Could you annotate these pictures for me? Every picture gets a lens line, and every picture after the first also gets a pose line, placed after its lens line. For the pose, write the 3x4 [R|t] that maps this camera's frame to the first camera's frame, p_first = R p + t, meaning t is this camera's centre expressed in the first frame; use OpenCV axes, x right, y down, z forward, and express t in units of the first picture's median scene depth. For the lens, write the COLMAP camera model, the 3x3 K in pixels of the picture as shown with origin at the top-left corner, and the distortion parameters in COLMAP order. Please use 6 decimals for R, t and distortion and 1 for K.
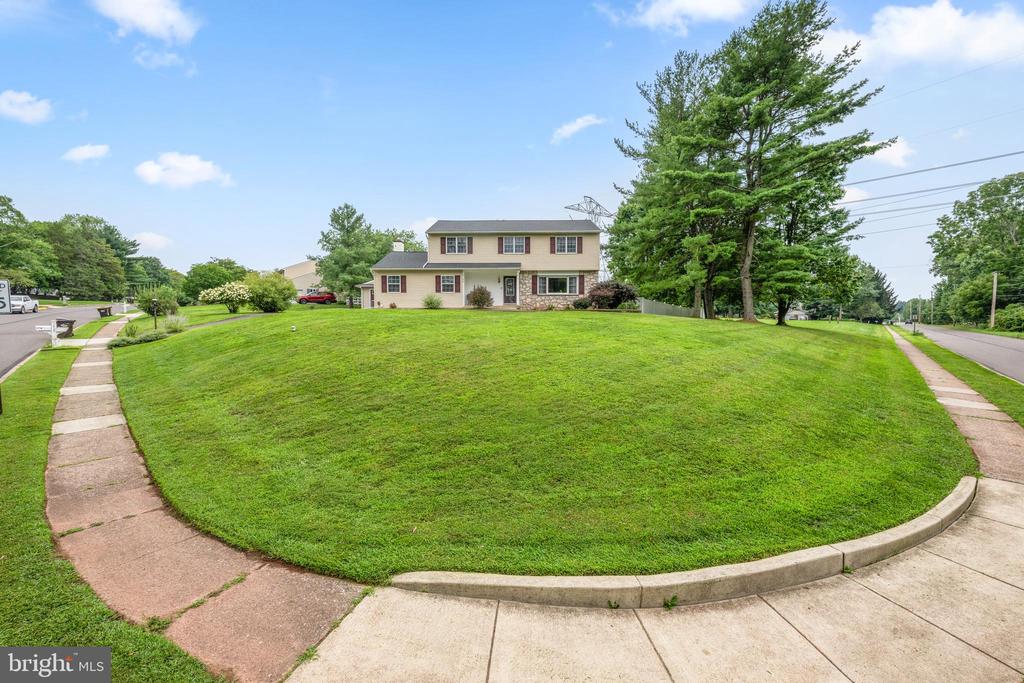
lens RADIAL K [[410.5, 0, 513.2], [0, 410.5, 337.2], [0, 0, 1]] dist [-0.000555, 0.000617]
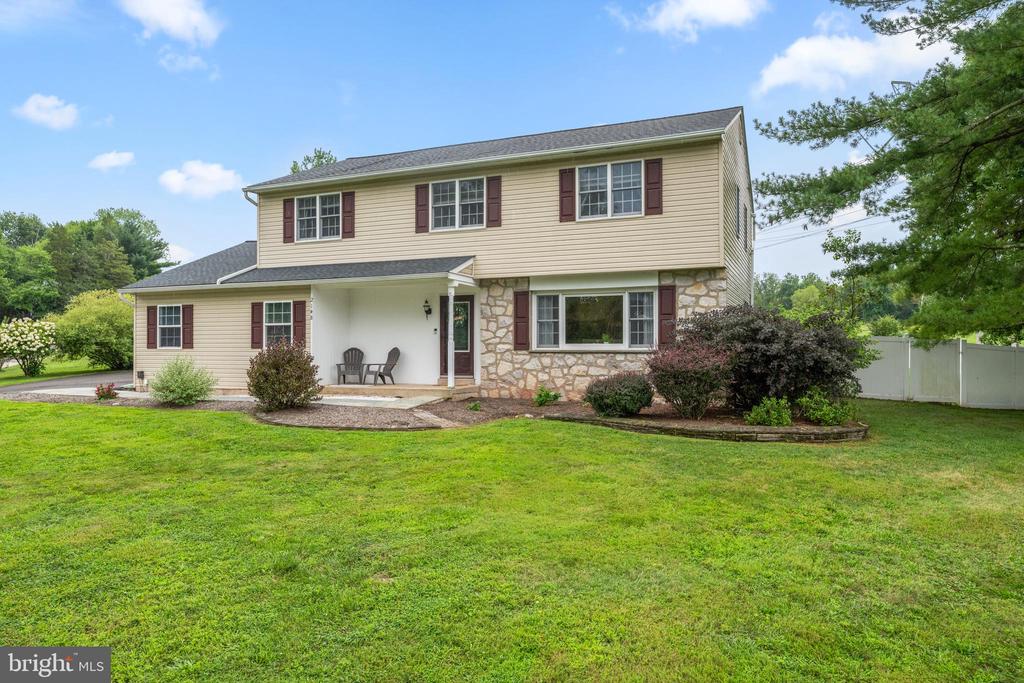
lens RADIAL K [[703.5, 0, 494.9], [0, 703.5, 335.9], [0, 0, 1]] dist [-0.002518, 0.001971]
pose [[0.922574, -0.007965, -0.385738, 0.251047], [-0.010308, 0.998921, -0.045279, -0.091471], [0.385682, 0.045750, 0.921497, 0.487978]]
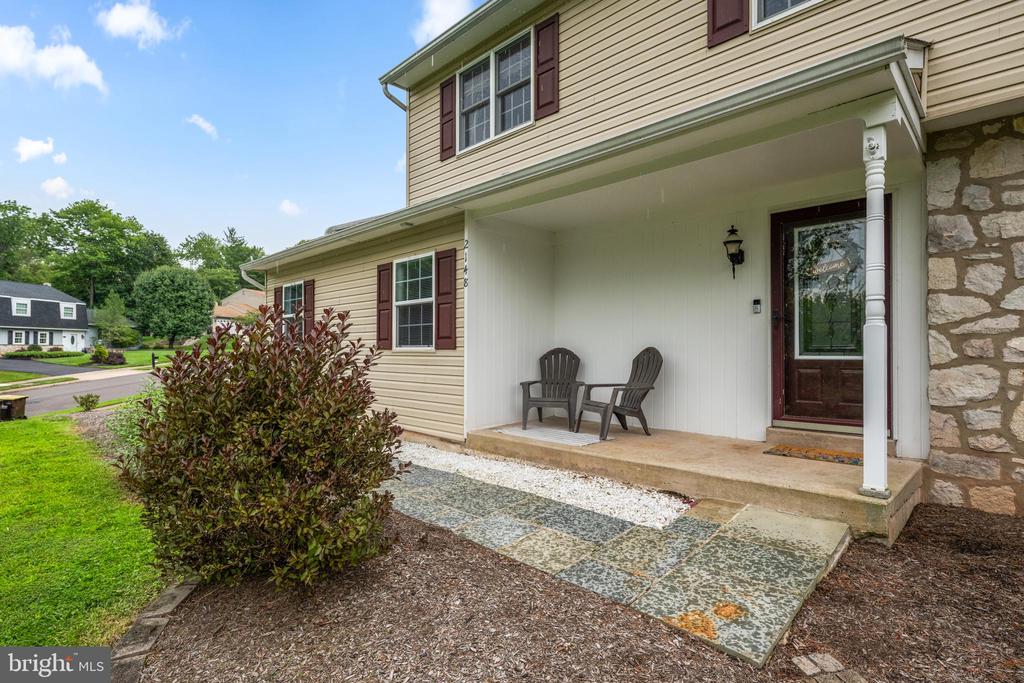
lens RADIAL K [[503.2, 0, 512.3], [0, 503.2, 347.7], [0, 0, 1]] dist [0.002849, -0.000200]
pose [[0.726333, -0.003345, -0.687335, 0.028142], [-0.021289, 0.999399, -0.027361, -0.101894], [0.687013, 0.034506, 0.725825, 0.844555]]
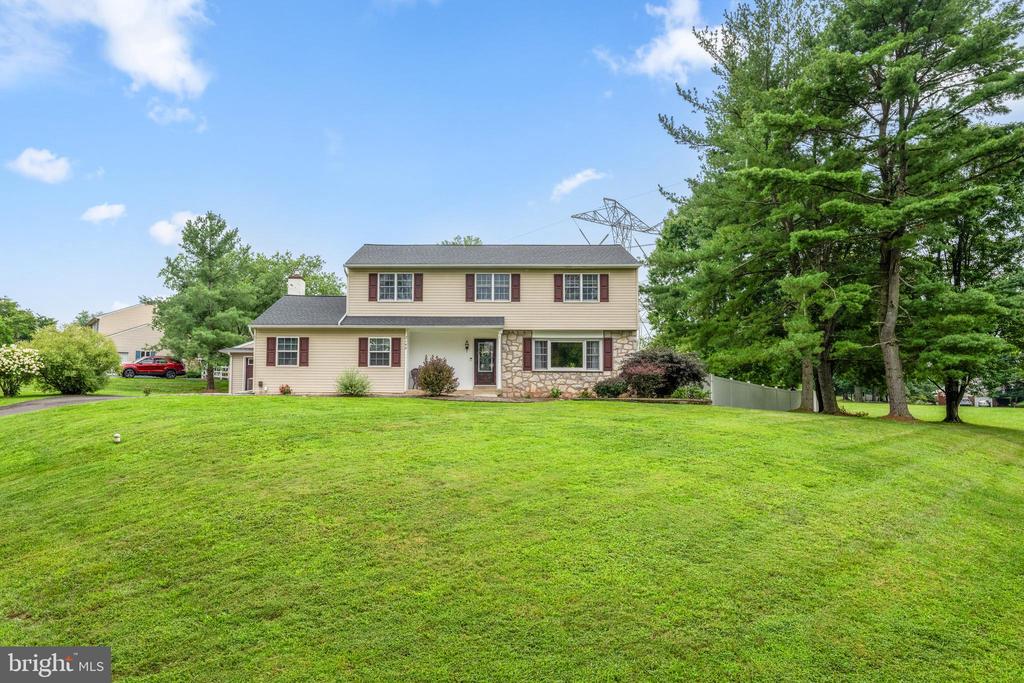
lens RADIAL K [[703.5, 0, 477.9], [0, 703.5, 353.7], [0, 0, 1]] dist [-0.002518, 0.001971]
pose [[0.999955, 0.006426, -0.007039, -0.011750], [-0.007153, 0.994059, -0.108608, -0.019083], [0.006299, 0.108654, 0.994060, 0.003623]]
